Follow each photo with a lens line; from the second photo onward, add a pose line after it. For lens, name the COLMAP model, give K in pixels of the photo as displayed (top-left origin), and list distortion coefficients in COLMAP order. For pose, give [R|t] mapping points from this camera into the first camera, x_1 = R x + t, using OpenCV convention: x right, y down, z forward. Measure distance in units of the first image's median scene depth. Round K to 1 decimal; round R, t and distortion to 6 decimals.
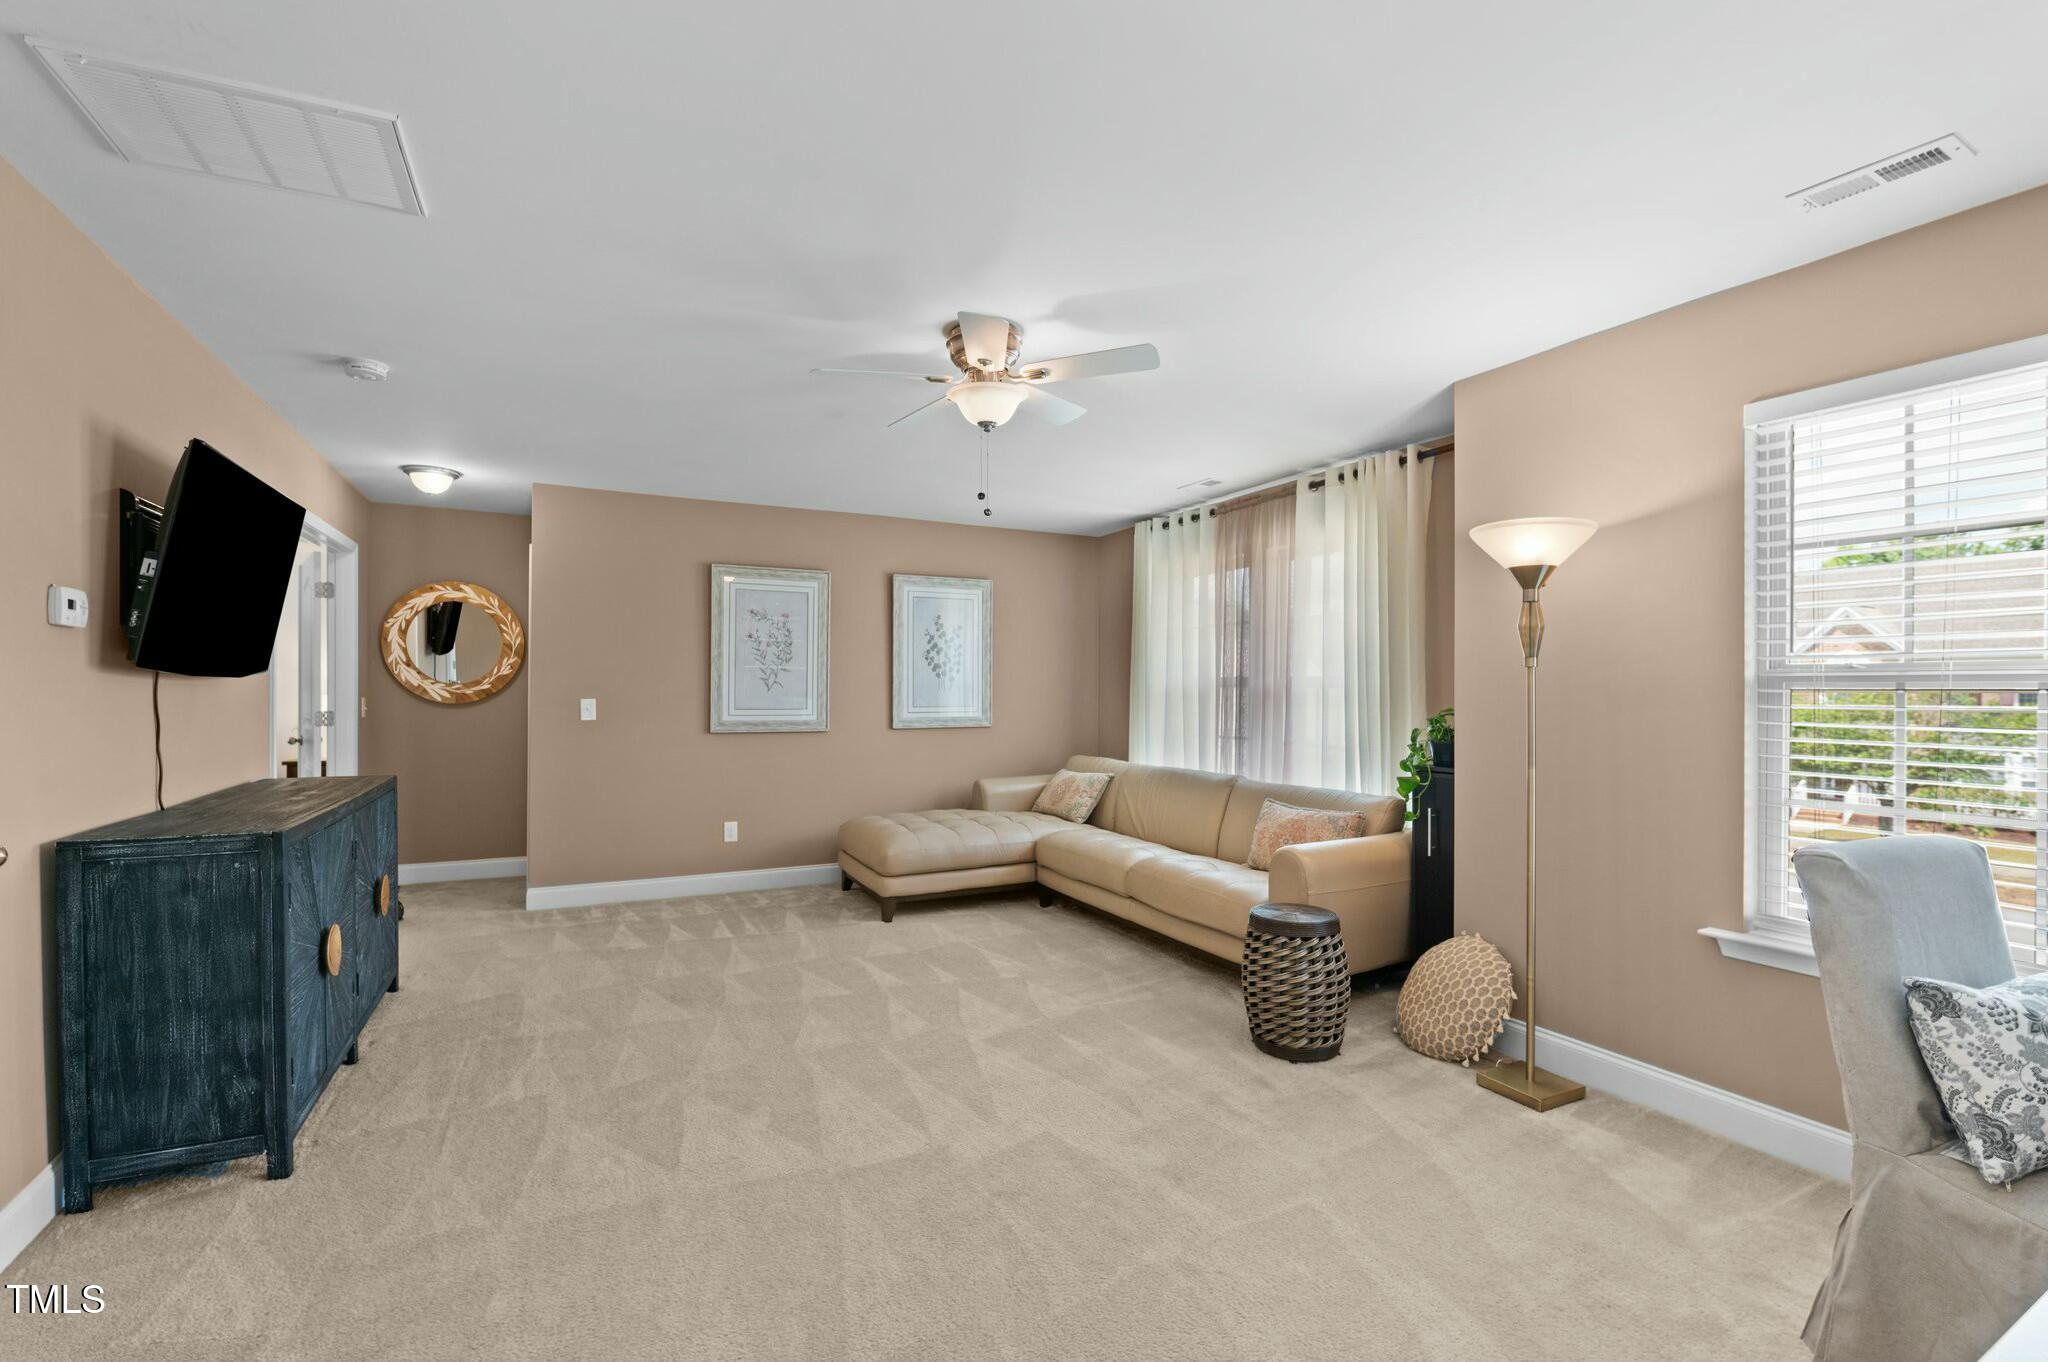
lens RADIAL K [[892.3, 0, 1020.7], [0, 892.3, 687.0], [0, 0, 1]] dist [0.000585, -0.008841]
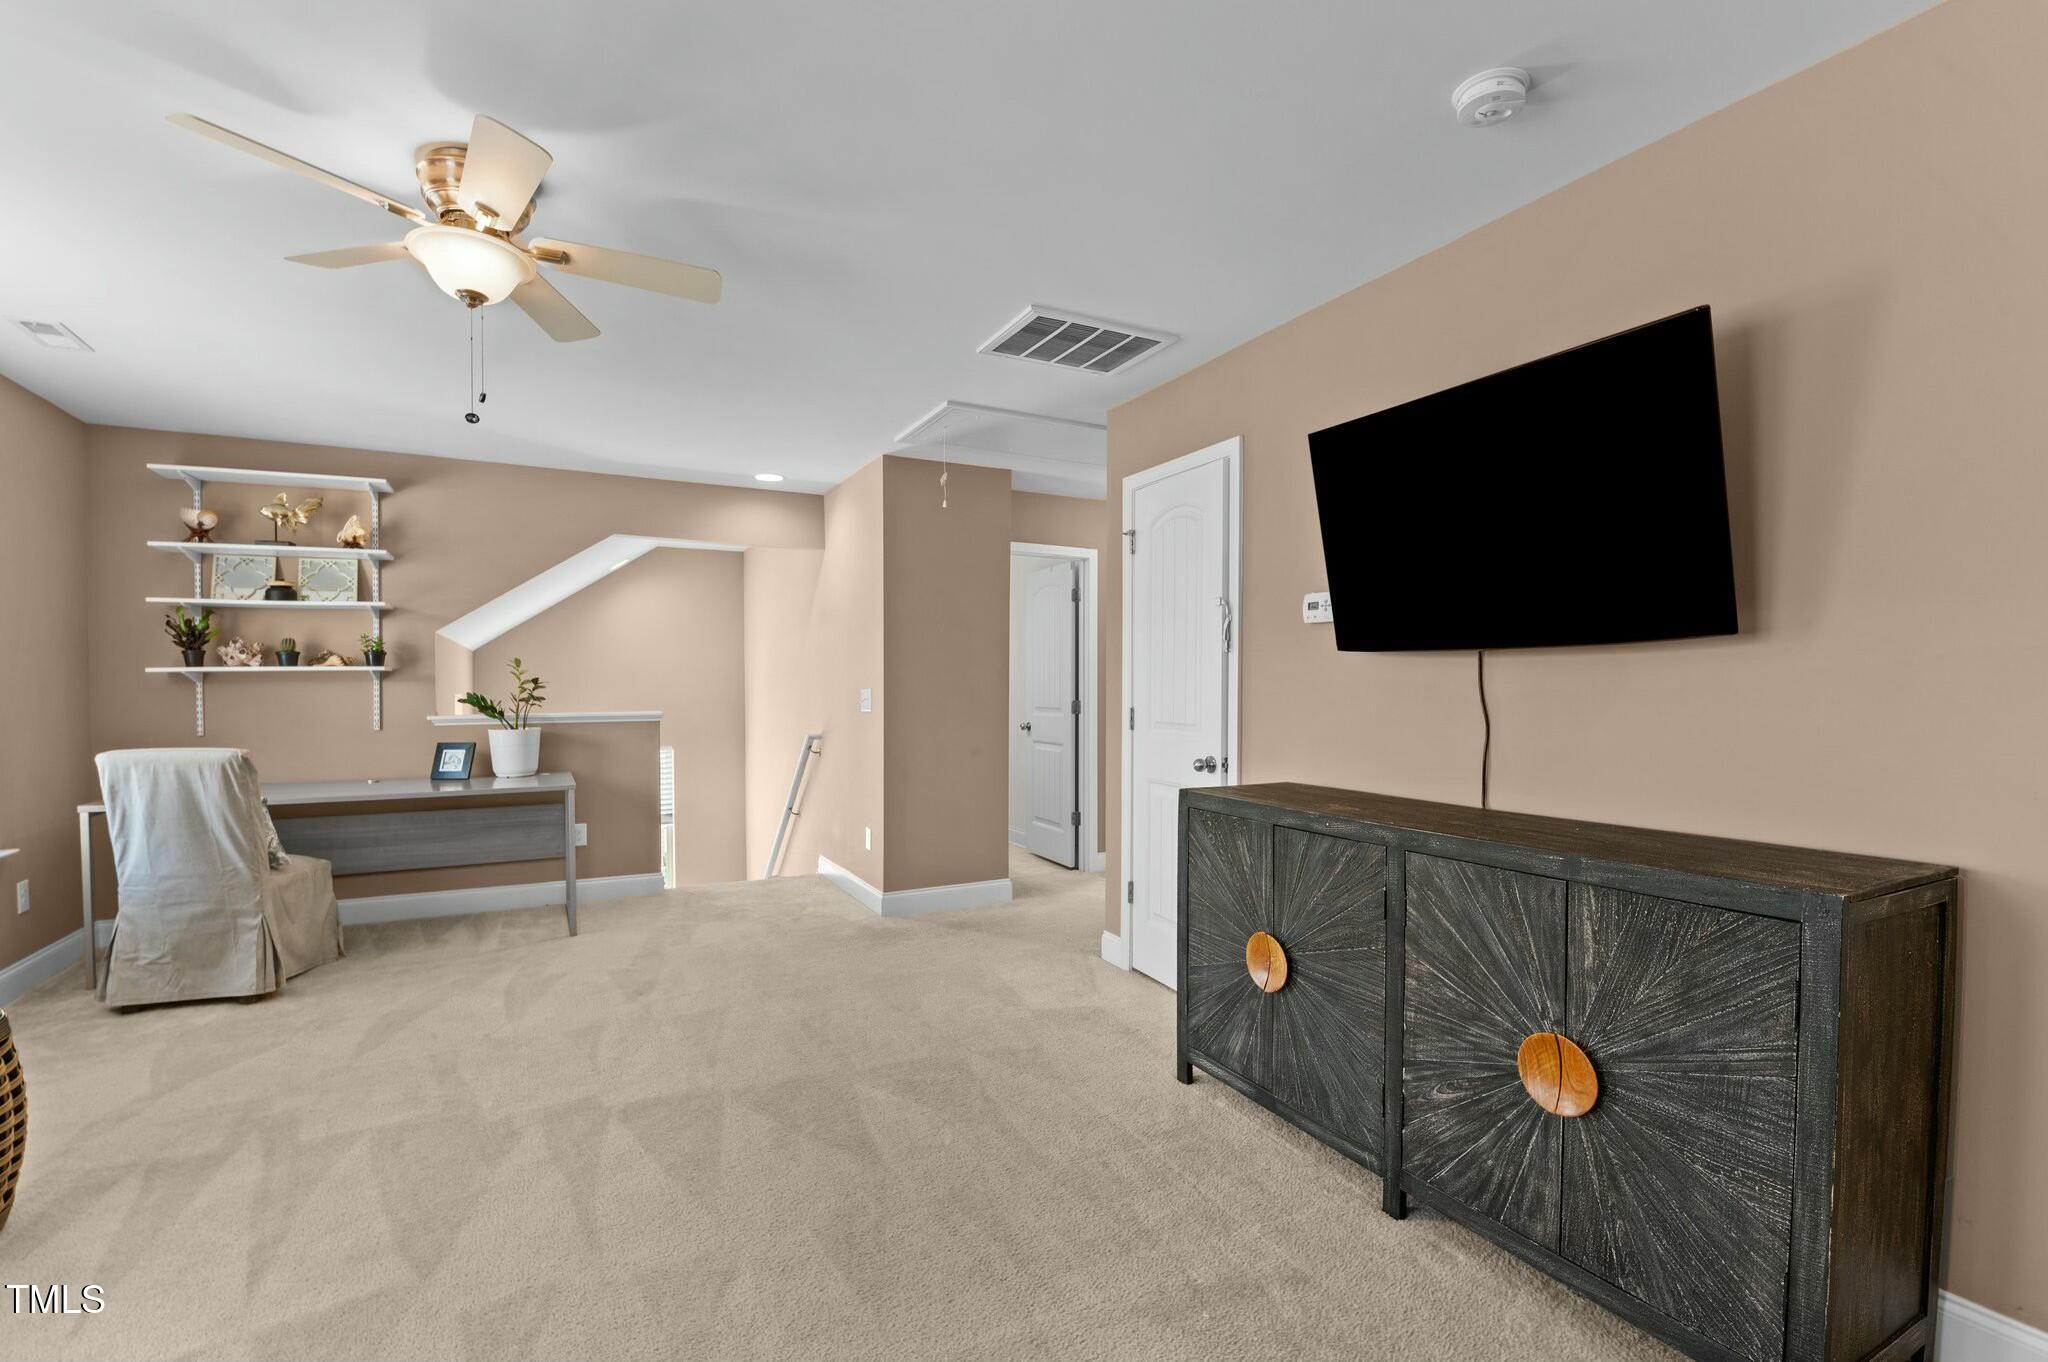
lens RADIAL K [[899.7, 0, 1016.1], [0, 899.7, 707.5], [0, 0, 1]] dist [-0.001267, -0.011506]
pose [[-0.999965, -0.004506, -0.006989, -0.343164], [-0.004637, 0.999810, 0.018951, 0.017309], [0.006902, 0.018982, -0.999796, 1.254311]]
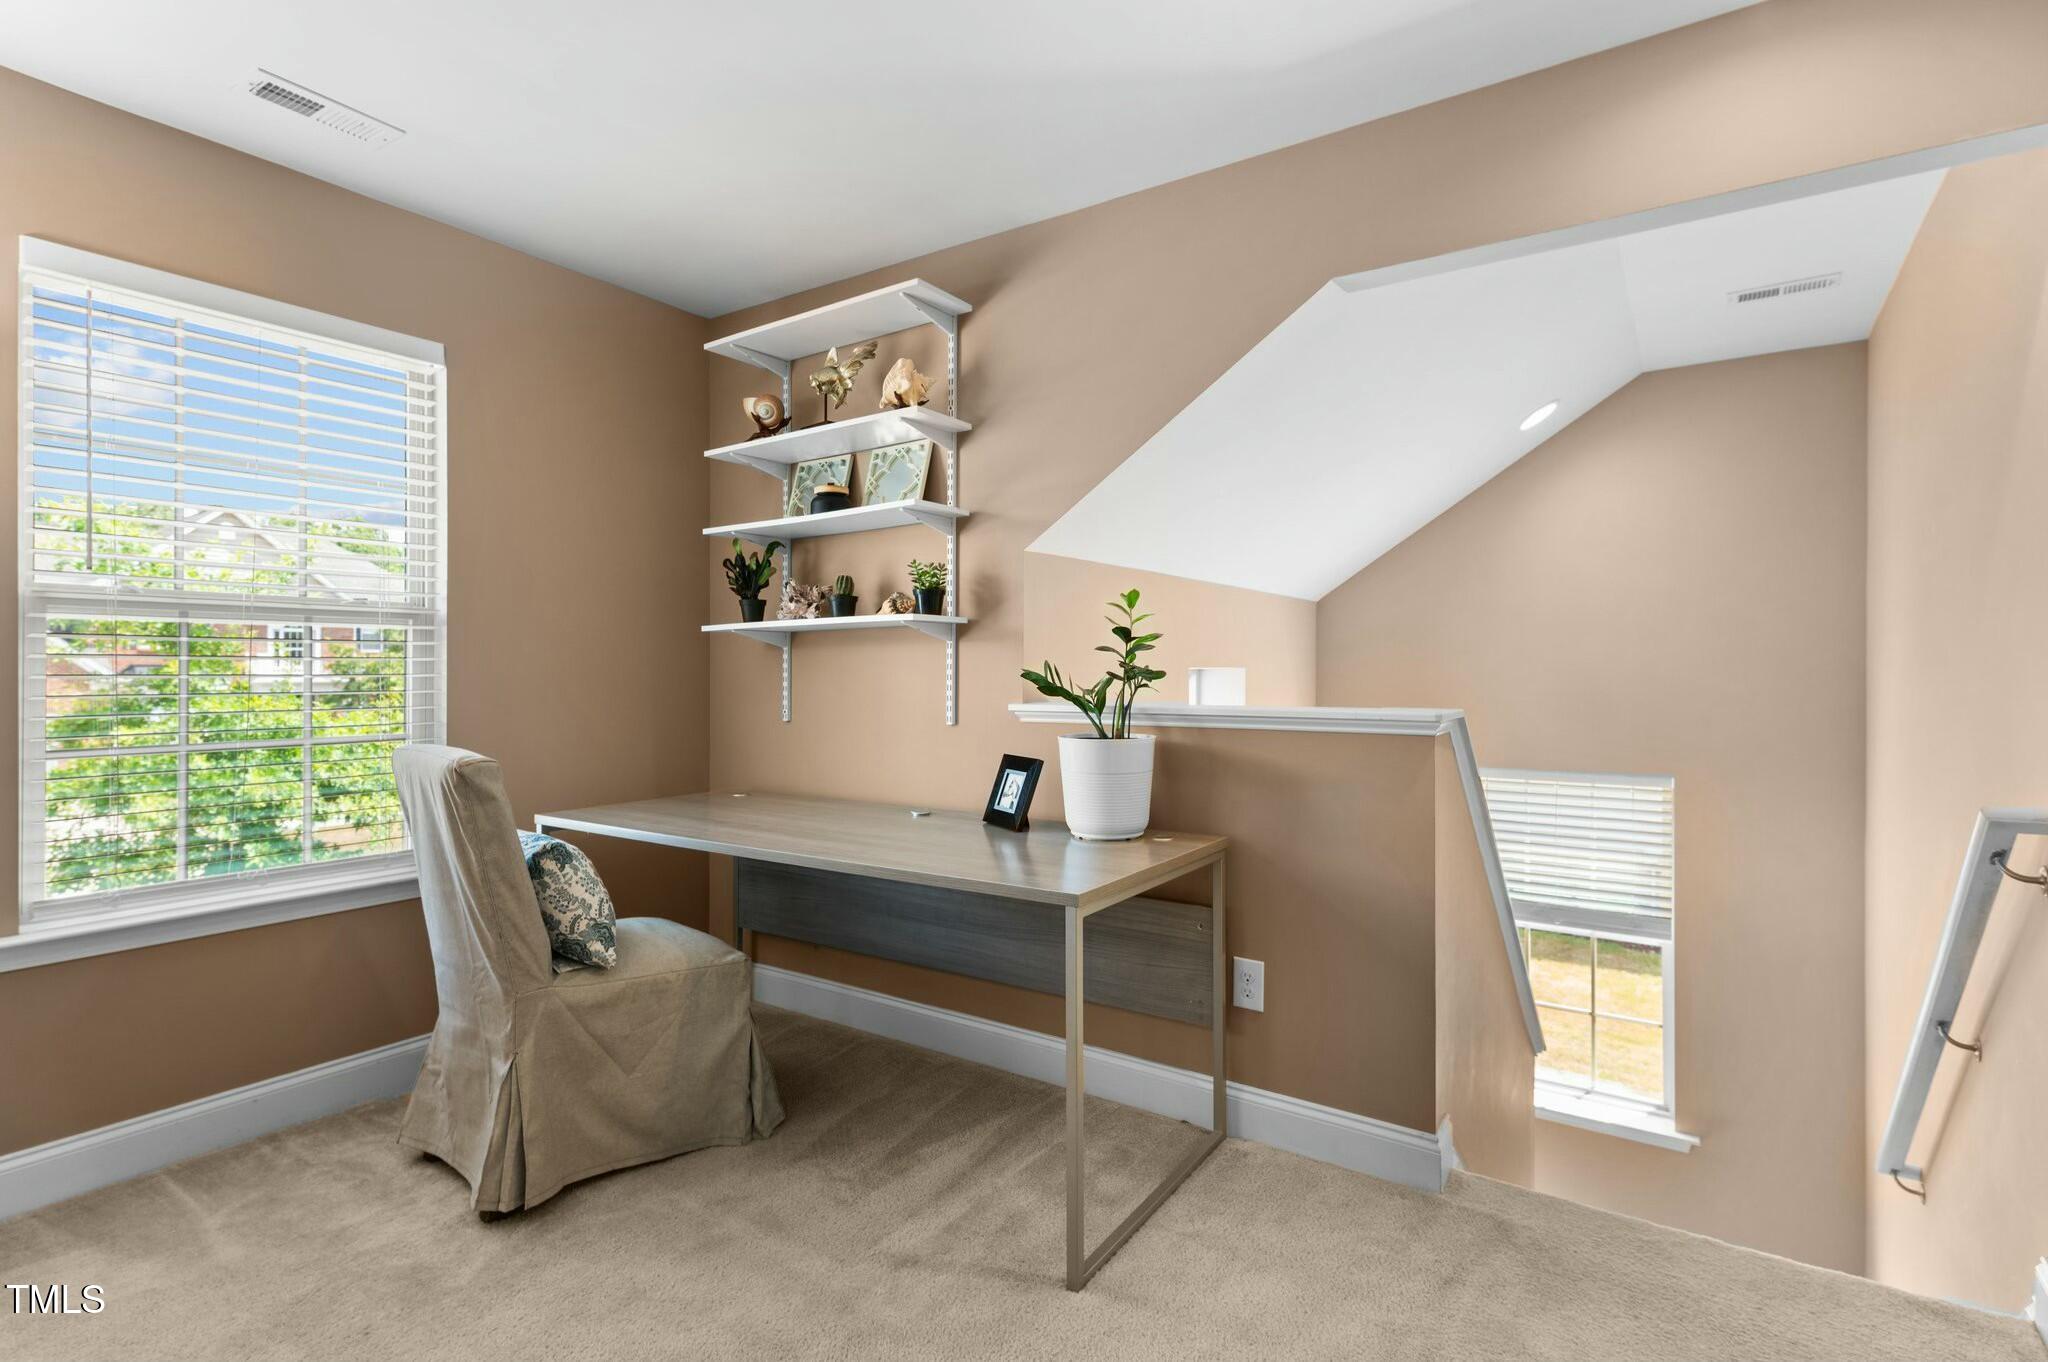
lens RADIAL K [[993.9, 0, 1013.5], [0, 993.9, 669.1], [0, 0, 1]] dist [0.014380, -0.000376]
pose [[-0.473755, -0.006798, 0.880630, -0.211047], [-0.007093, 0.999967, 0.003903, 0.026970], [-0.880628, -0.004397, -0.473788, 0.414674]]
